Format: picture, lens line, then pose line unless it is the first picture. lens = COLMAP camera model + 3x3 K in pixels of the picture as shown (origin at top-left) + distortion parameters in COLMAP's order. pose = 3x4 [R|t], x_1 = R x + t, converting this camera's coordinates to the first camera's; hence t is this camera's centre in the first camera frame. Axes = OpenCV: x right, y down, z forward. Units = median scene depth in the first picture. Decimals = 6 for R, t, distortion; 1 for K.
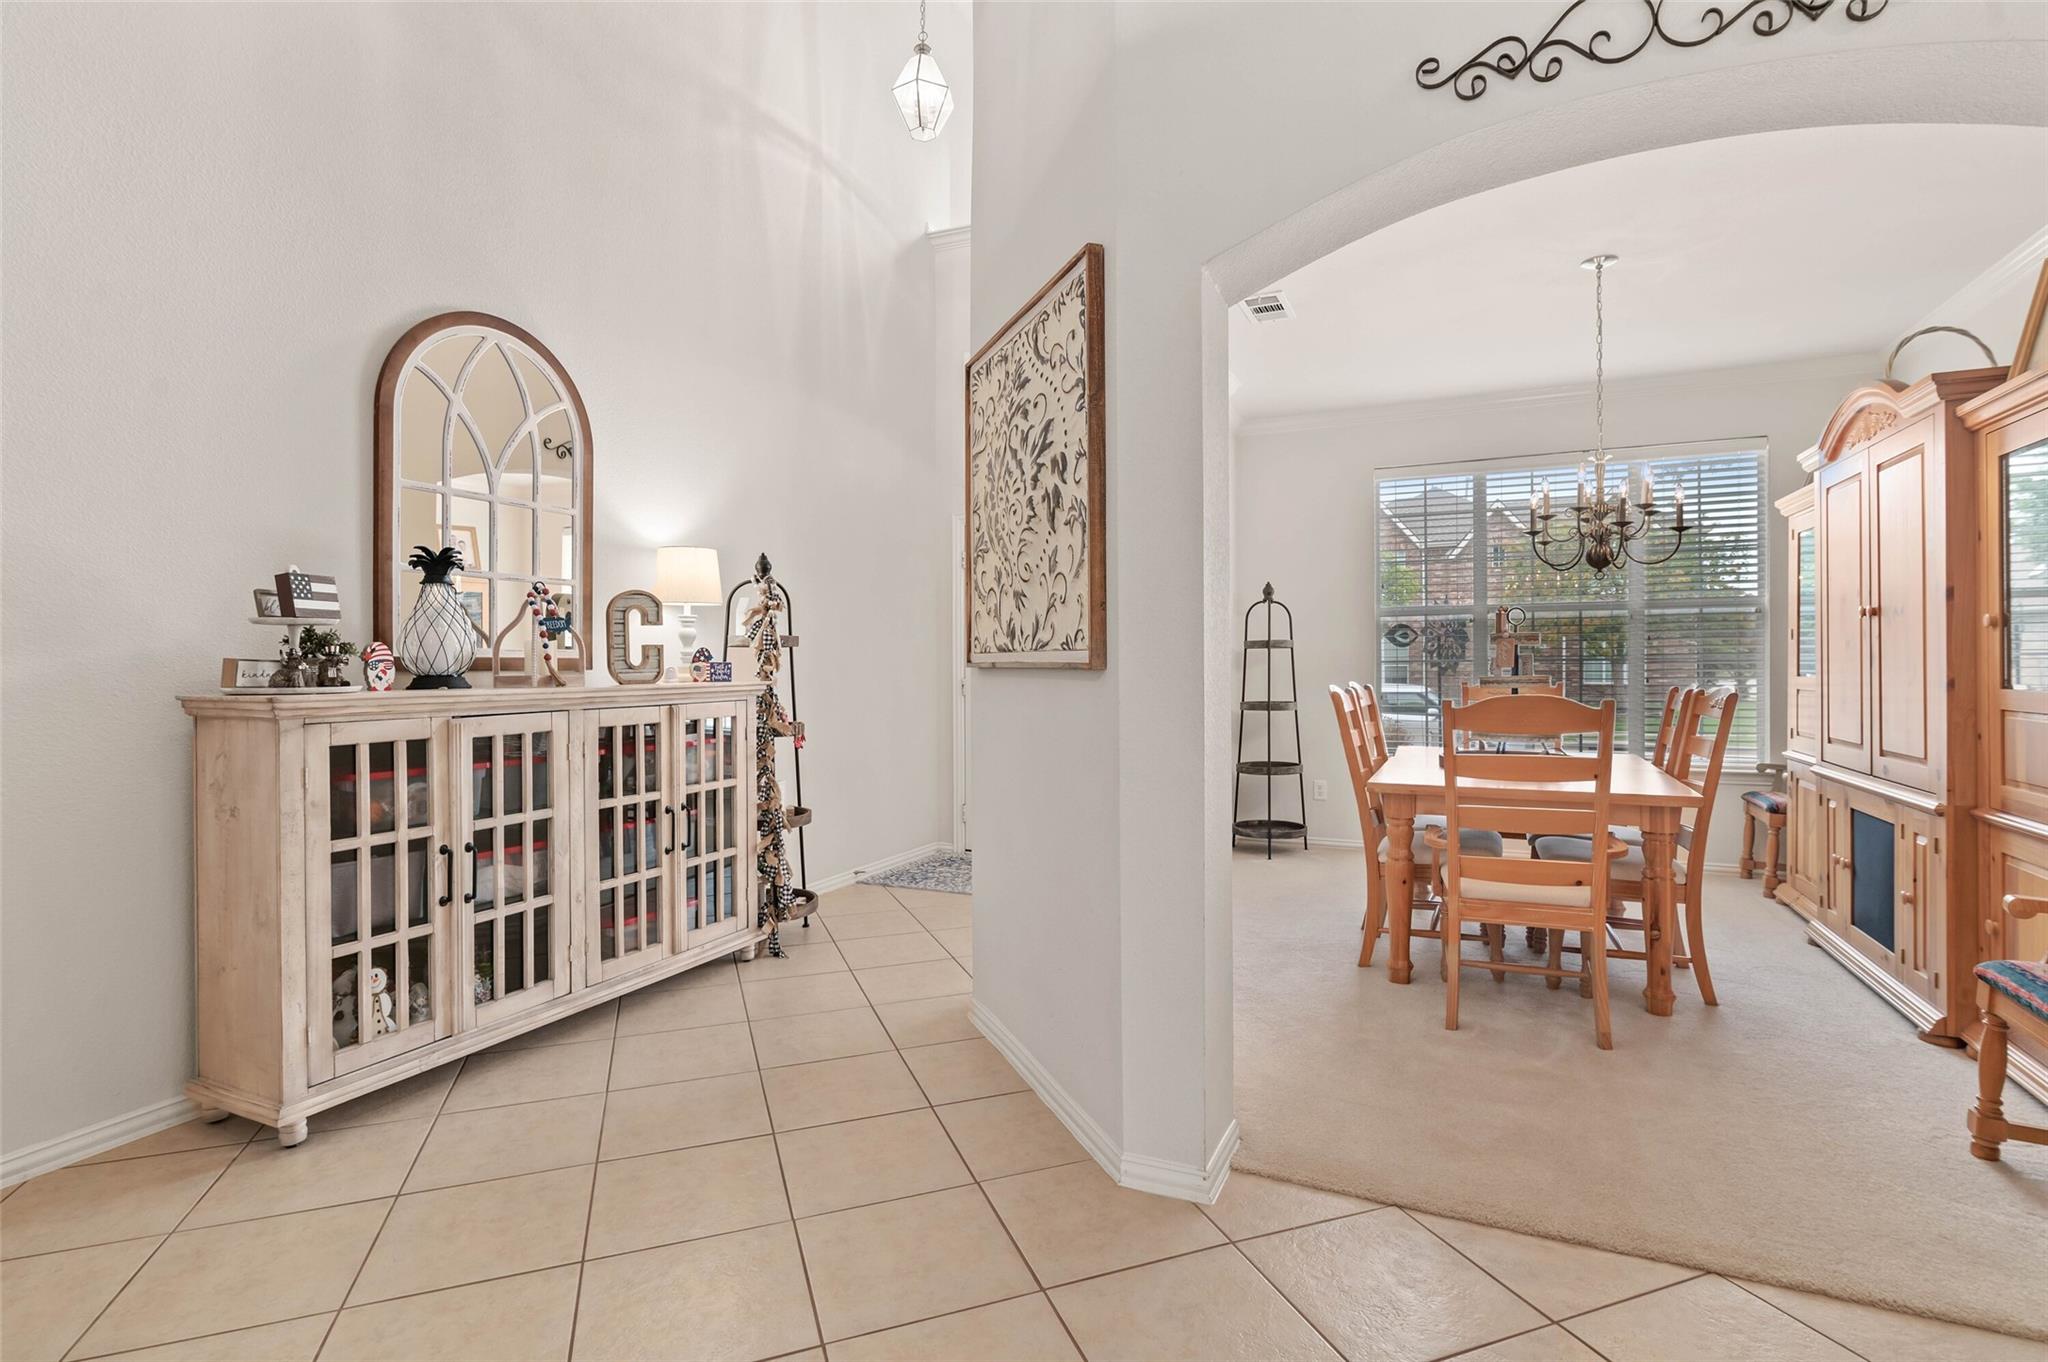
lens RADIAL K [[970.1, 0, 1021.5], [0, 970.1, 675.1], [0, 0, 1]] dist [-0.004394, -0.001044]
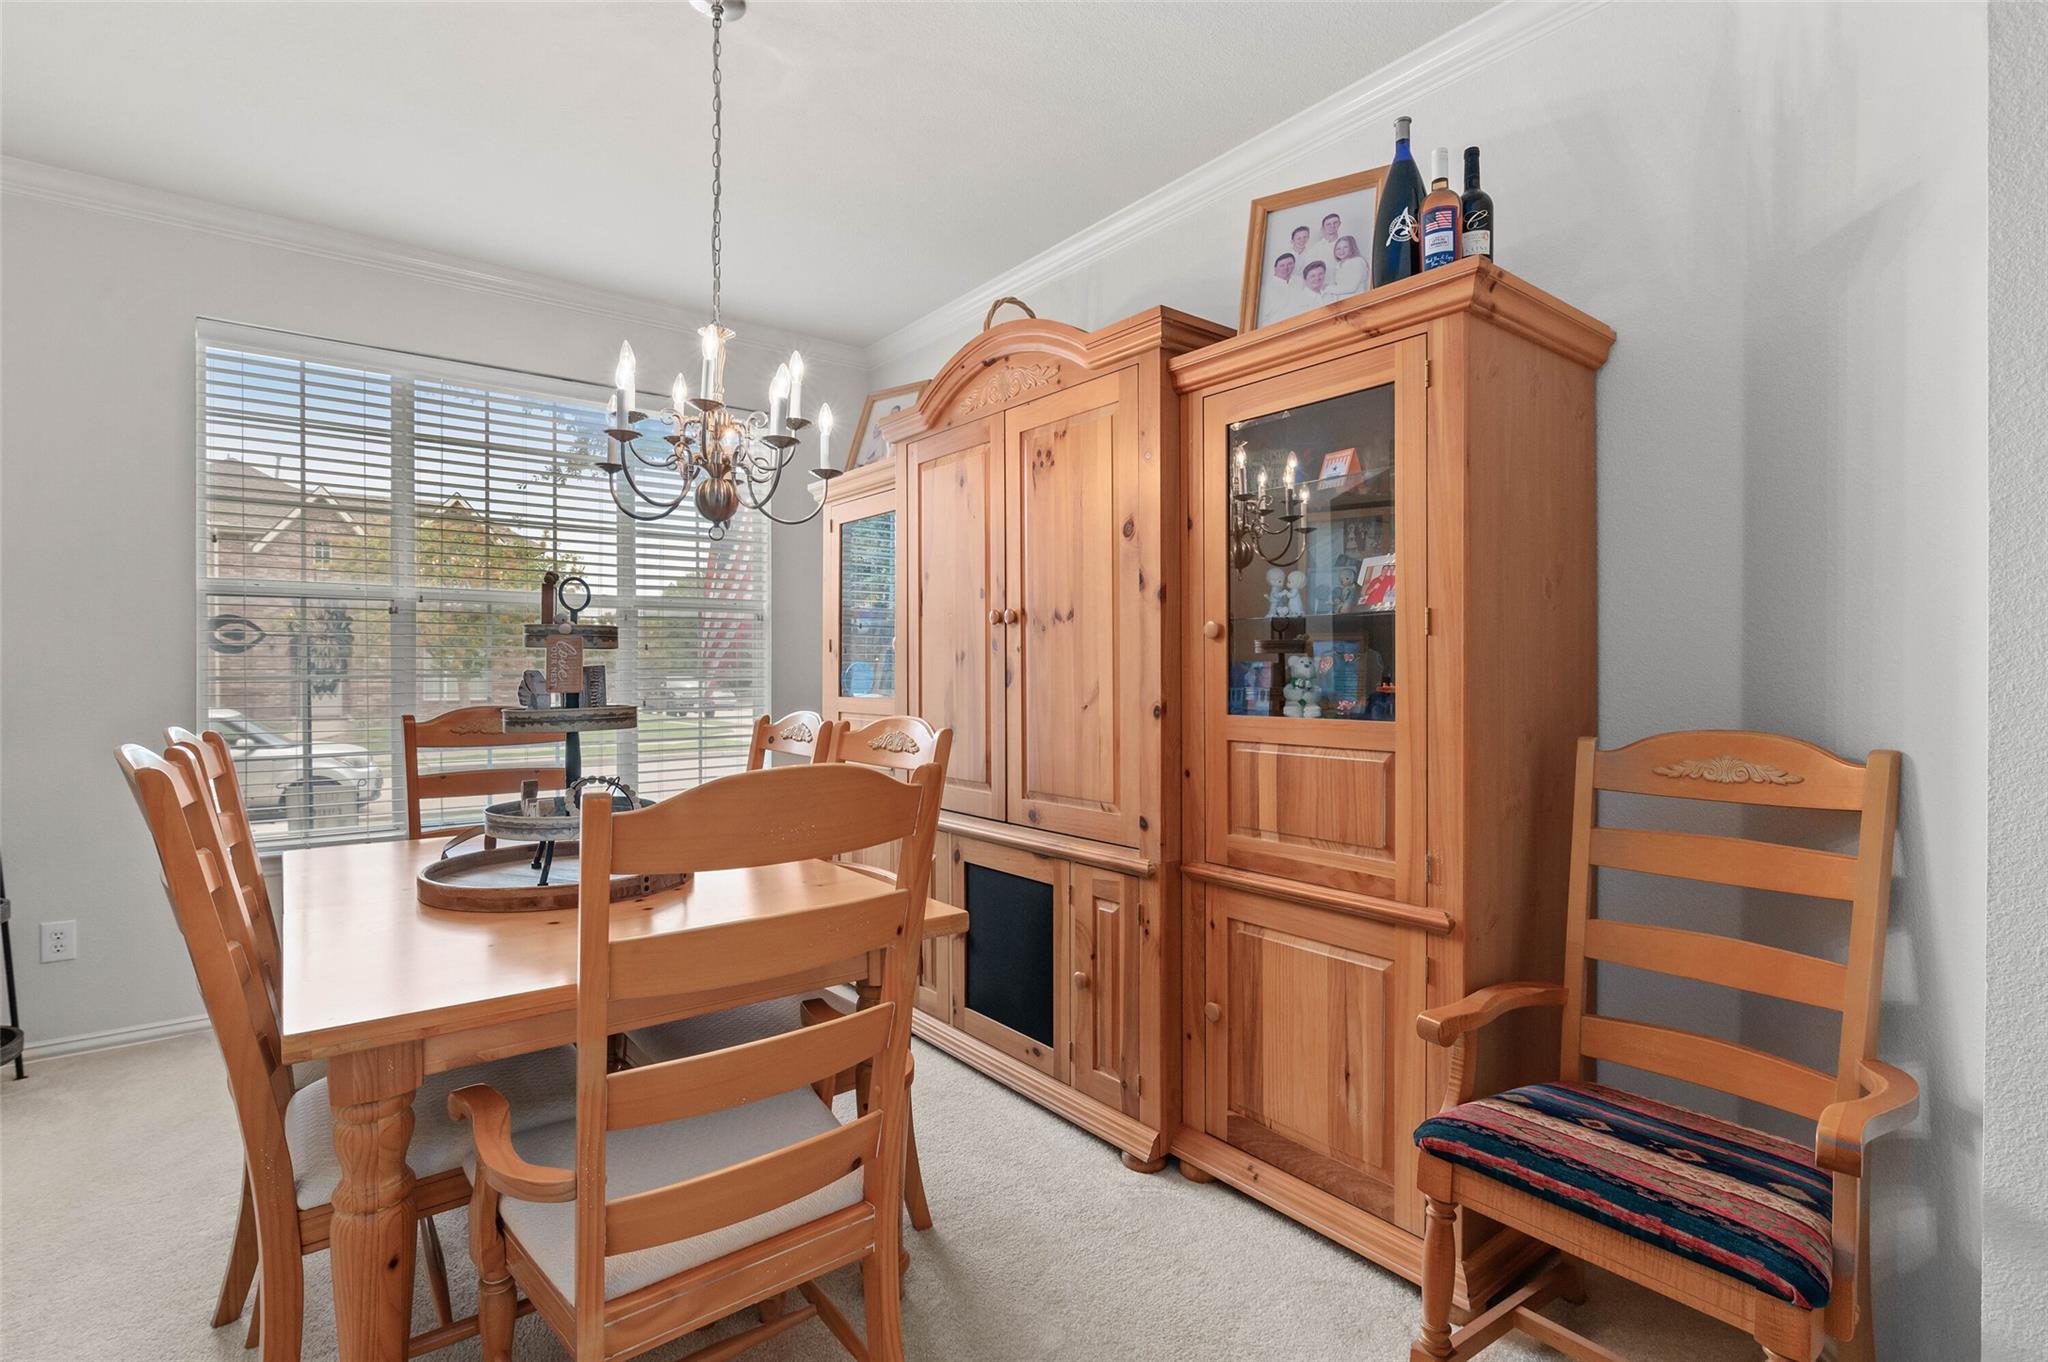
lens RADIAL K [[970.1, 0, 1021.5], [0, 970.1, 675.1], [0, 0, 1]] dist [-0.004394, -0.001044]
pose [[0.452916, 0.001447, 0.891552, 0.185278], [0.011883, 0.999900, -0.007659, -0.012995], [-0.891474, 0.014063, 0.452853, 0.676967]]
